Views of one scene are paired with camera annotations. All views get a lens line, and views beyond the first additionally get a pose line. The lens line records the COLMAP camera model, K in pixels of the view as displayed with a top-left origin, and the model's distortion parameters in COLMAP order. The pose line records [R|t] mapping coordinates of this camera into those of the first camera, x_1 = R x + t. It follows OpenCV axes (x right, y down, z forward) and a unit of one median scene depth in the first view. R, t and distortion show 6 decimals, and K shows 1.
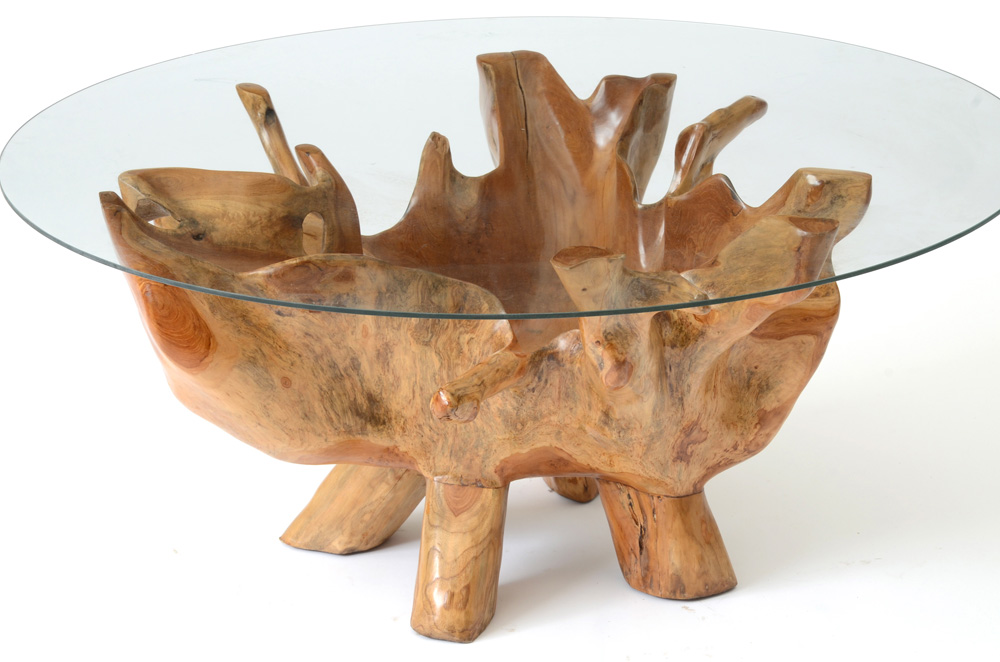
lens RADIAL K [[3207.7, 0, 500.0], [0, 3207.7, 331.0], [0, 0, 1]] dist [0.903625, 0.839616]
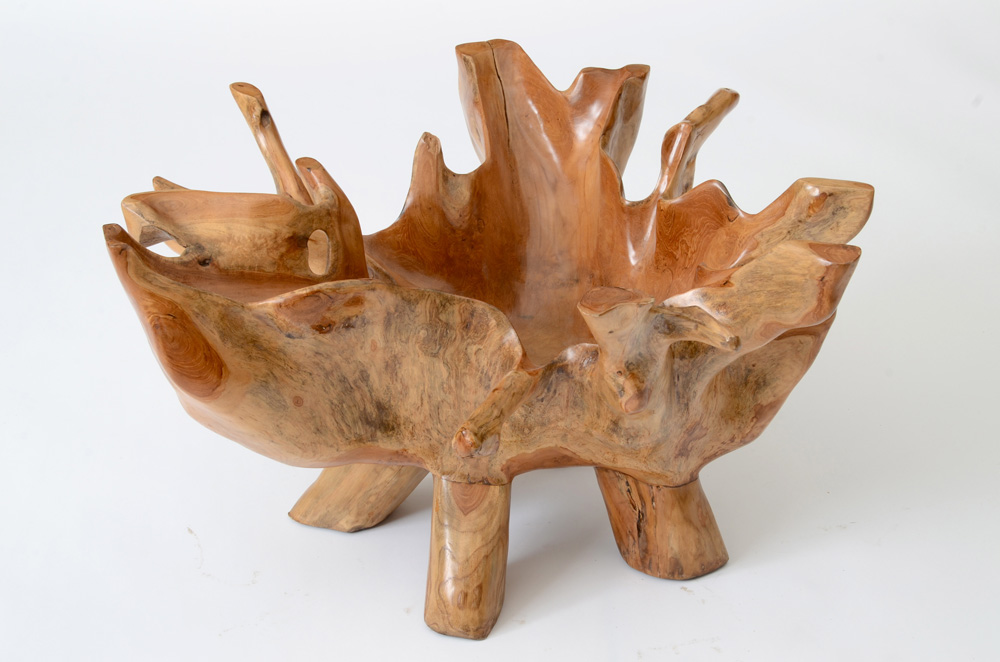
lens RADIAL K [[2027.7, 0, 511.7], [0, 2027.7, 330.7], [0, 0, 1]] dist [0.383228, -0.179619]
pose [[0.997107, -0.031352, 0.069237, -0.042703], [0.023034, 0.992767, 0.117829, -0.079503], [-0.072430, -0.115893, 0.990617, 0.361569]]
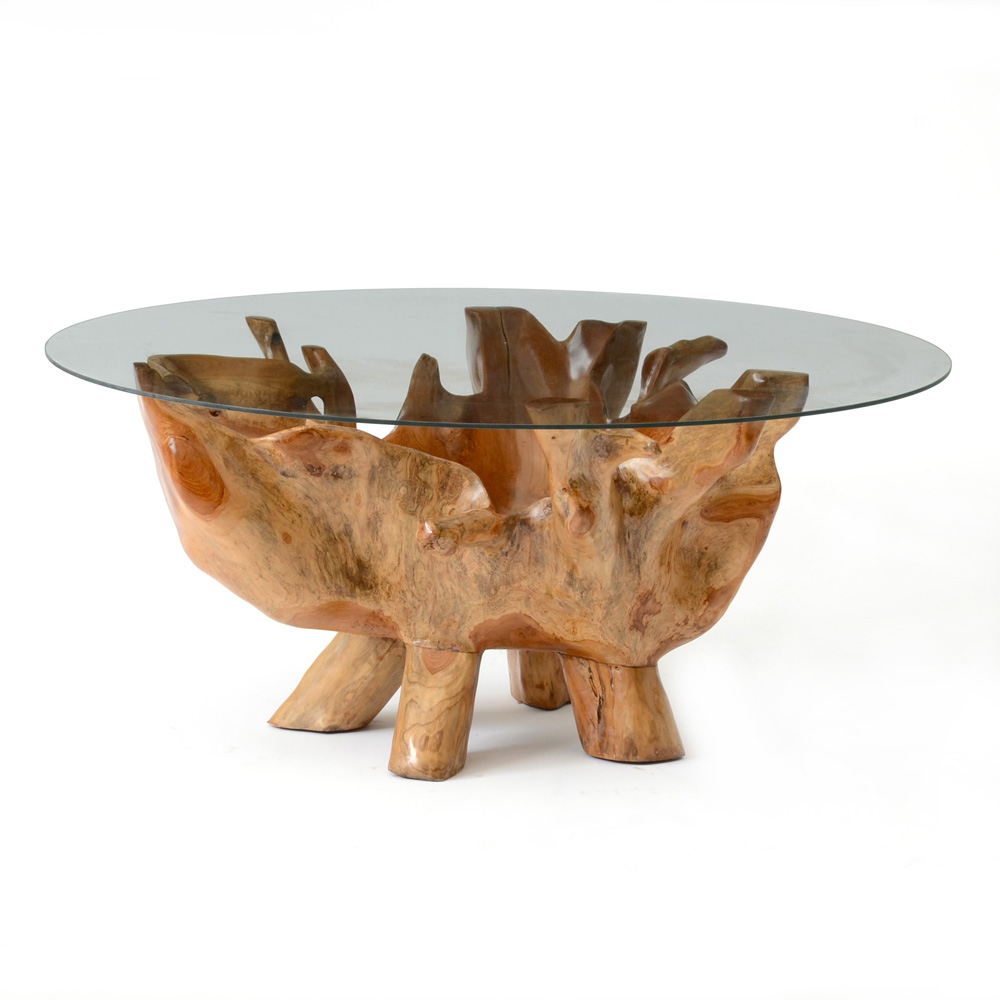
lens RADIAL K [[4776.0, 0, 500.0], [0, 4776.0, 500.0], [0, 0, 1]] dist [0.502137, -1.286663]
pose [[0.999318, 0.036848, 0.002479, 0.003229], [-0.035916, 0.985288, -0.167085, 0.275138], [-0.008599, 0.166882, 0.985939, -0.638226]]
